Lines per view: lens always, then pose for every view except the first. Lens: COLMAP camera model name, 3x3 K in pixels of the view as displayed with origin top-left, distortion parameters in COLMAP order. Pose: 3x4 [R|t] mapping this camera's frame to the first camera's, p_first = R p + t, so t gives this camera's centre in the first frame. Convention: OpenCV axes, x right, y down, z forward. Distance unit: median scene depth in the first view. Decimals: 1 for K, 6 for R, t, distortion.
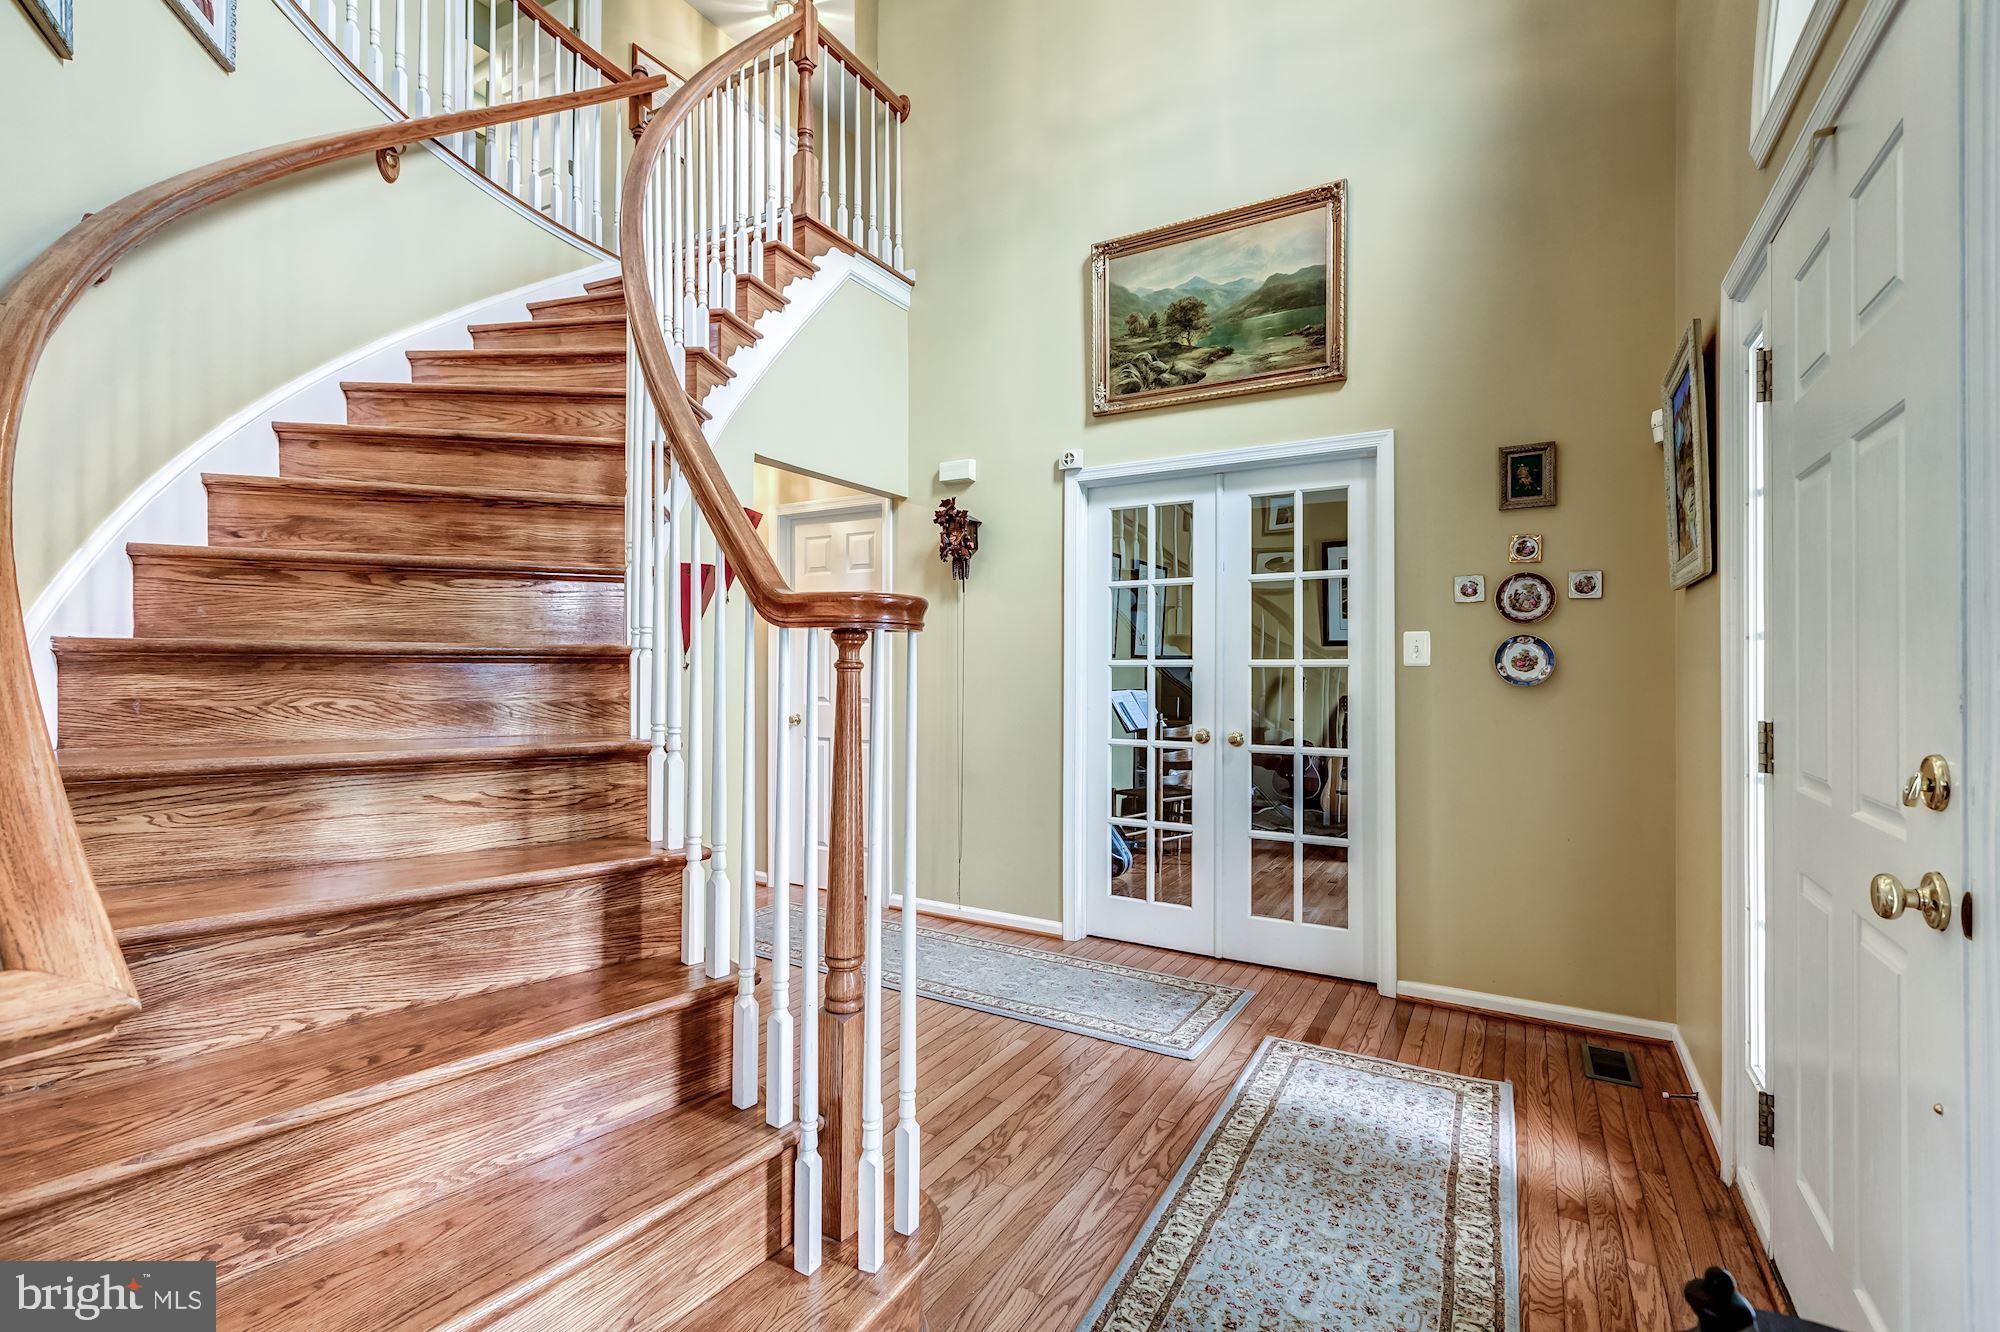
lens RADIAL K [[888.2, 0, 1000.3], [0, 888.2, 668.5], [0, 0, 1]] dist [0.002339, -0.000210]
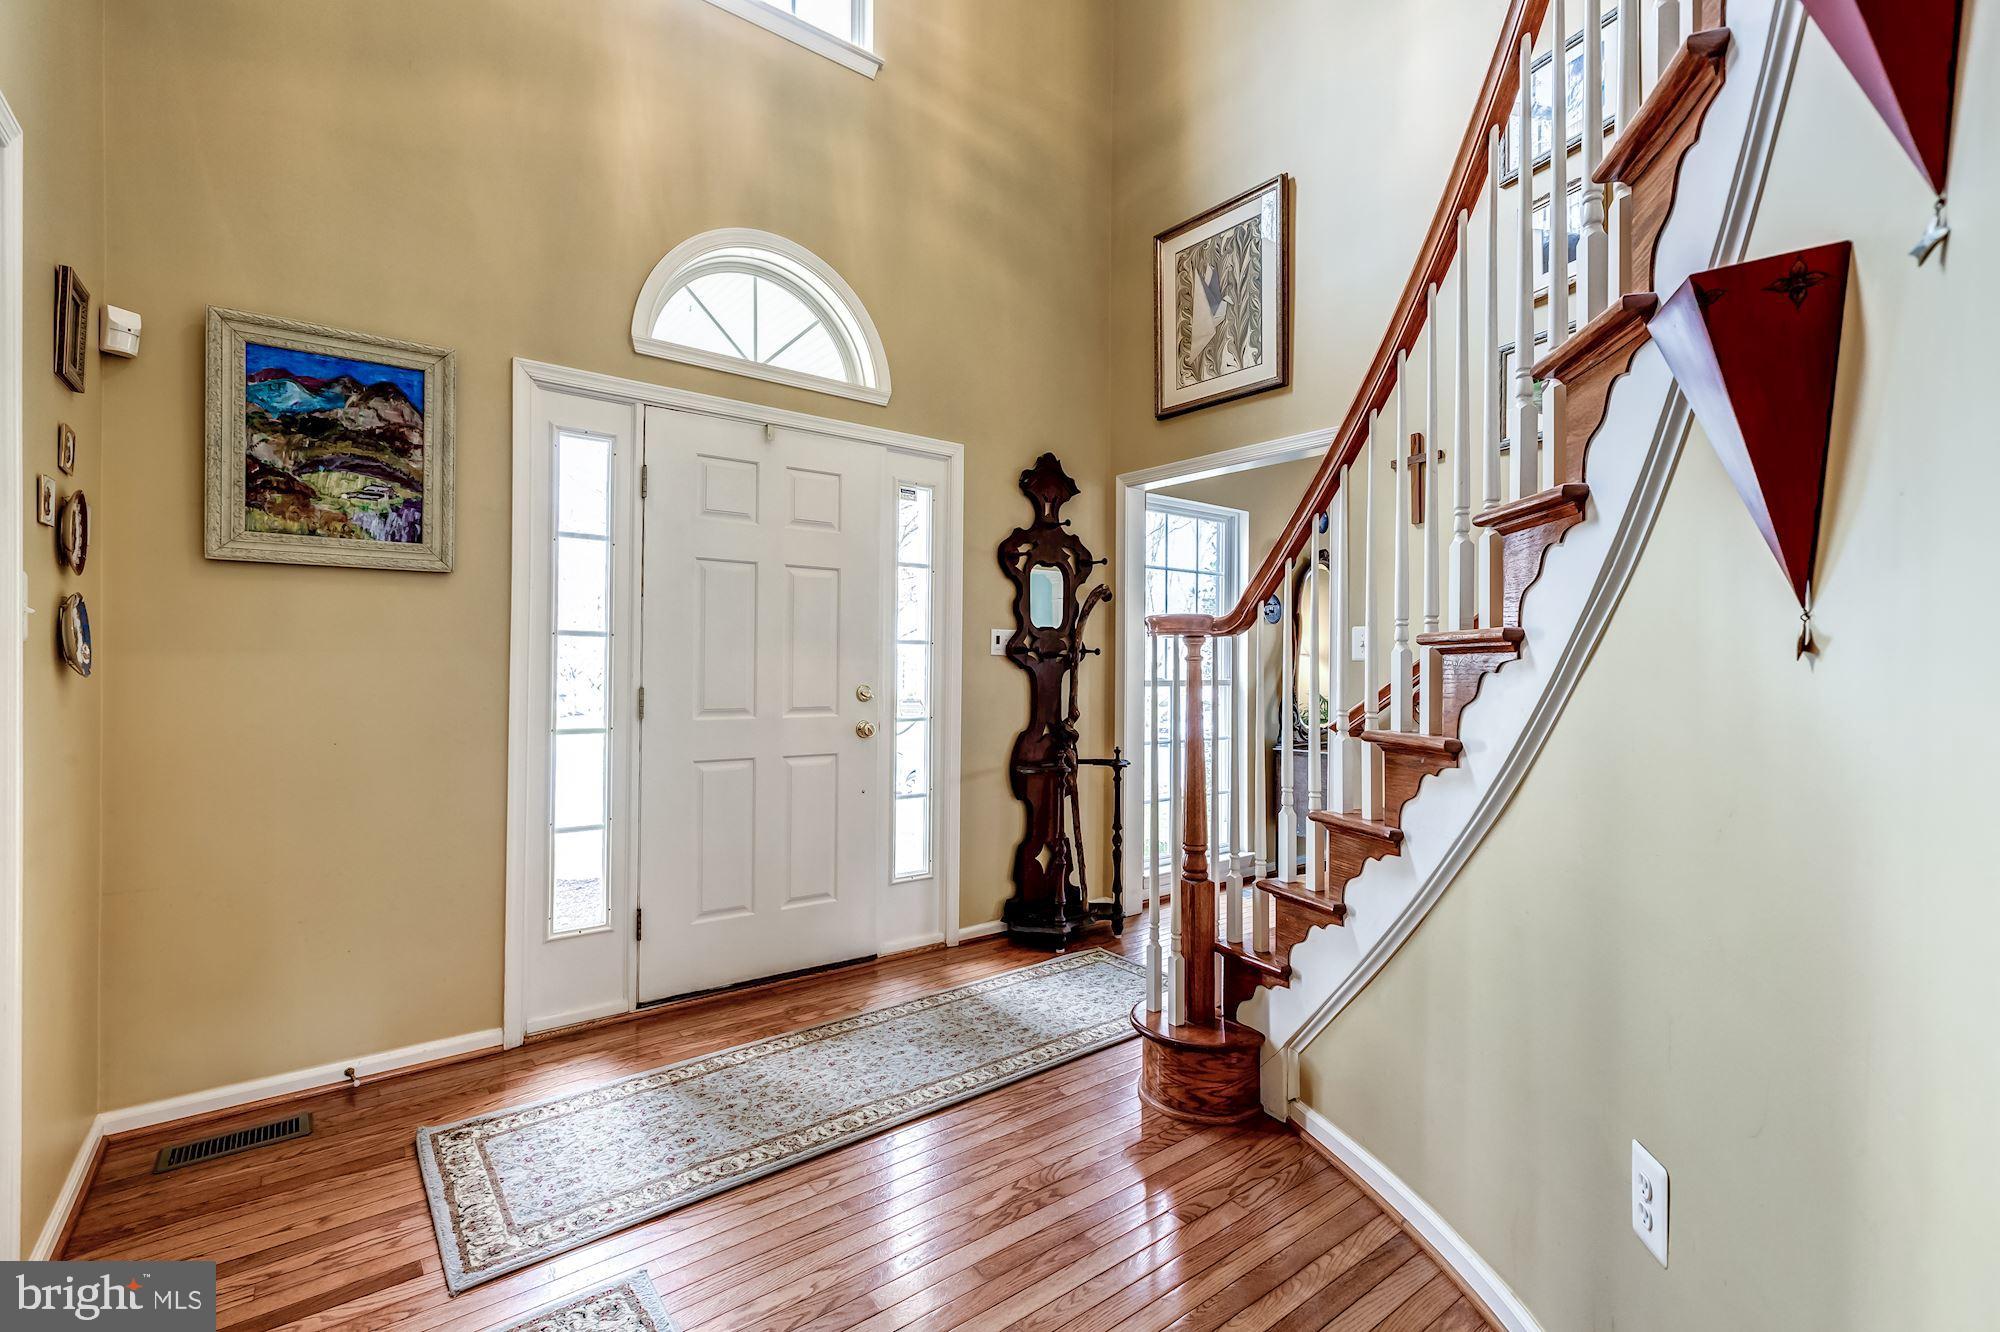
lens RADIAL K [[888.2, 0, 996.4], [0, 888.2, 663.1], [0, 0, 1]] dist [0.002339, -0.000210]
pose [[-0.929752, -0.006850, 0.368122, -0.304954], [-0.009367, 0.999943, -0.005051, 0.014093], [-0.368067, -0.008144, -0.929764, 1.859522]]
